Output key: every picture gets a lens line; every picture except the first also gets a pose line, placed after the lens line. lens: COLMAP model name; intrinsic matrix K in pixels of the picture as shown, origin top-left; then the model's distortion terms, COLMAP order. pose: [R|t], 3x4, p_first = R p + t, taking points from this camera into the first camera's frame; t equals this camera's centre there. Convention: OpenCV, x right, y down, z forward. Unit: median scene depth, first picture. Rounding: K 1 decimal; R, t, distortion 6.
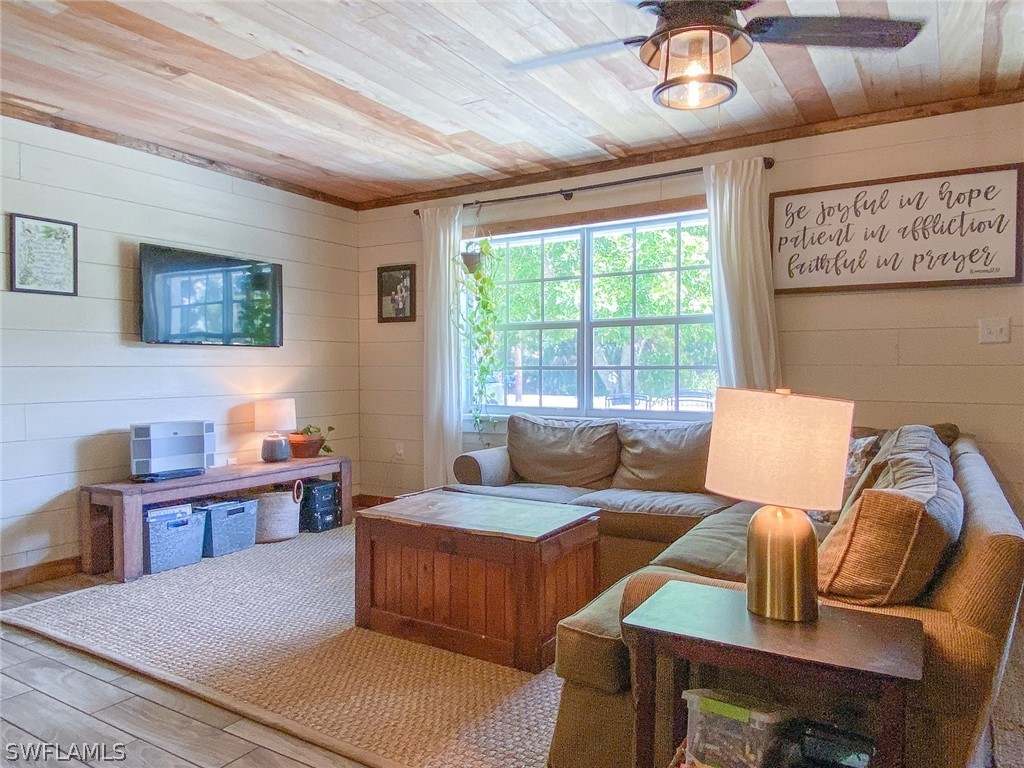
lens RADIAL K [[657.7, 0, 512.0], [0, 657.7, 384.0], [0, 0, 1]] dist [0.003558, -0.043860]
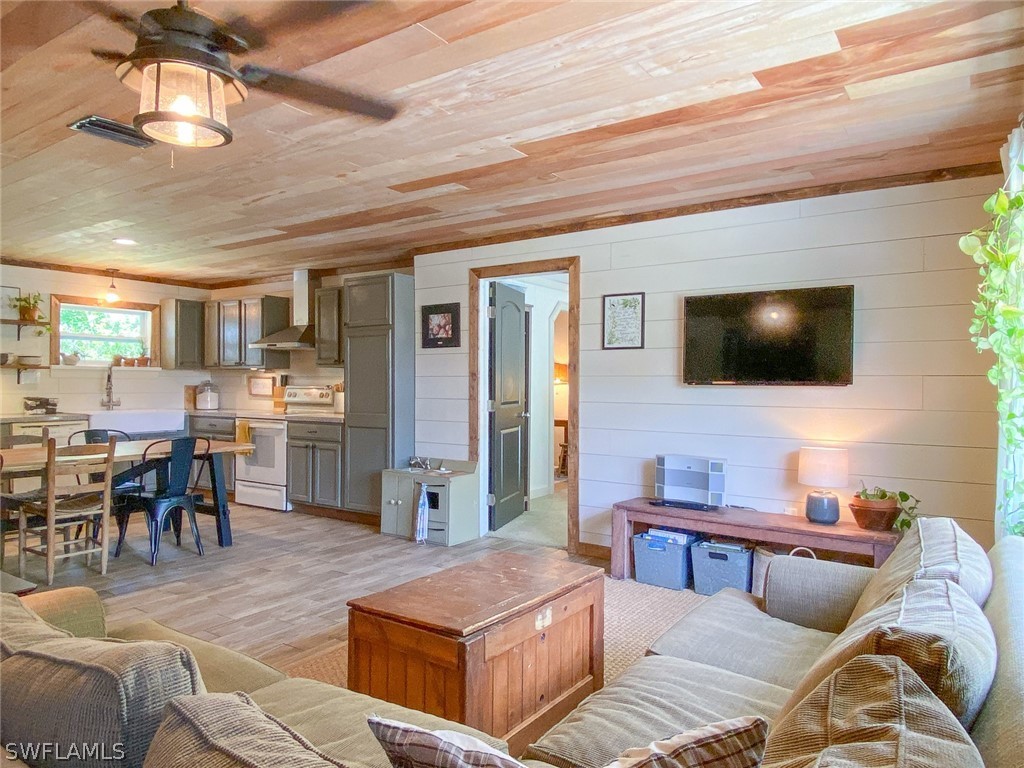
lens RADIAL K [[636.5, 0, 512.0], [0, 636.5, 384.0], [0, 0, 1]] dist [0.005198, -0.039383]
pose [[-0.032864, 0.000309, -0.999460, 0.553531], [-0.035459, 0.999370, 0.001475, -0.054320], [0.998831, 0.035488, -0.032833, 0.737947]]
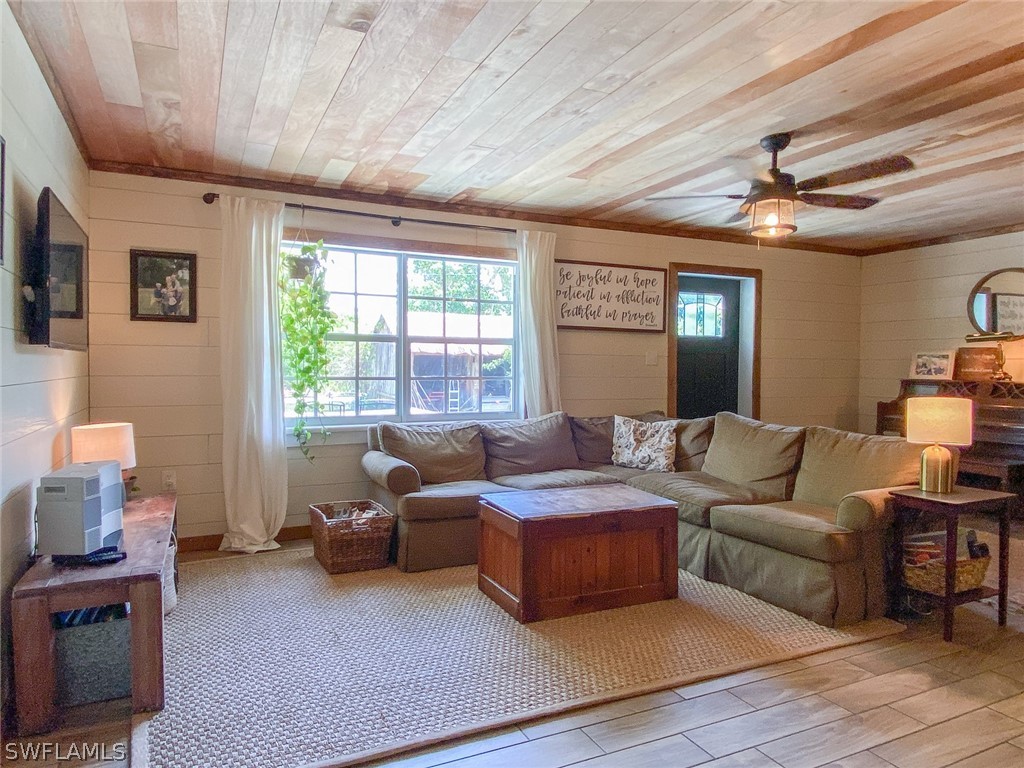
lens RADIAL K [[597.2, 0, 512.0], [0, 597.2, 384.0], [0, 0, 1]] dist [0.003547, 0.000730]
pose [[0.577836, -0.009305, 0.816100, -0.713738], [0.013540, 0.999907, 0.001813, -0.017325], [-0.816041, 0.010002, 0.577908, 0.306345]]
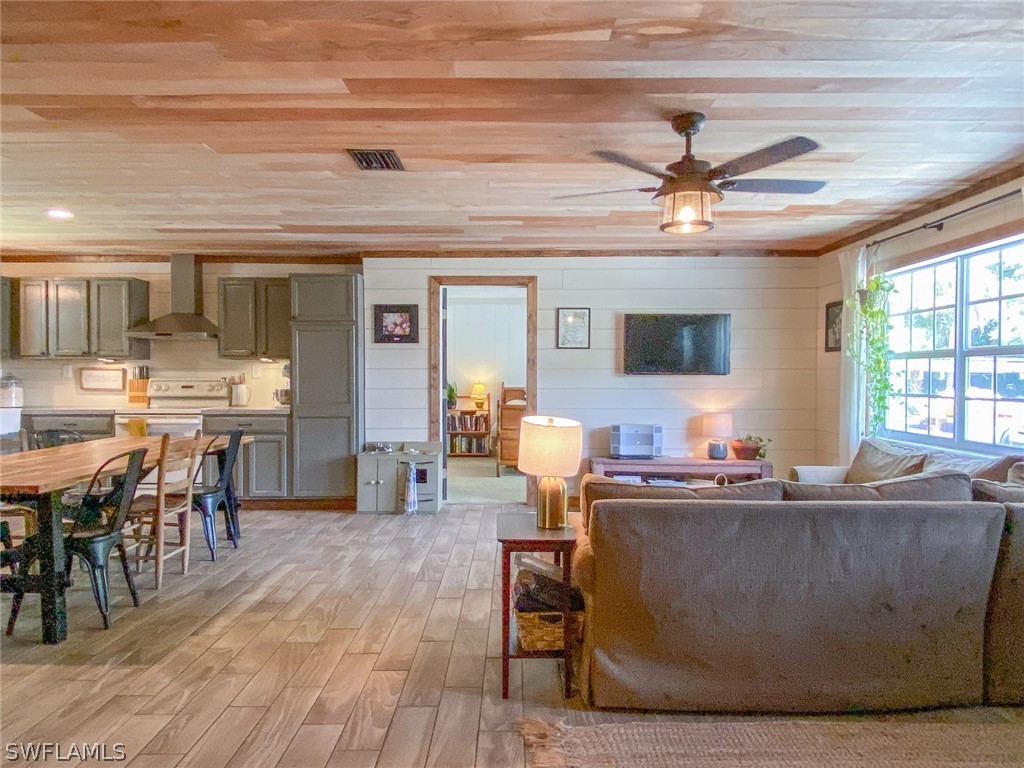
lens RADIAL K [[657.7, 0, 512.0], [0, 657.7, 384.0], [0, 0, 1]] dist [0.003558, -0.043860]
pose [[0.507695, 0.016383, -0.861381, 0.713277], [-0.025760, 0.999661, 0.003830, -0.038780], [0.861152, 0.020244, 0.507945, -0.077936]]
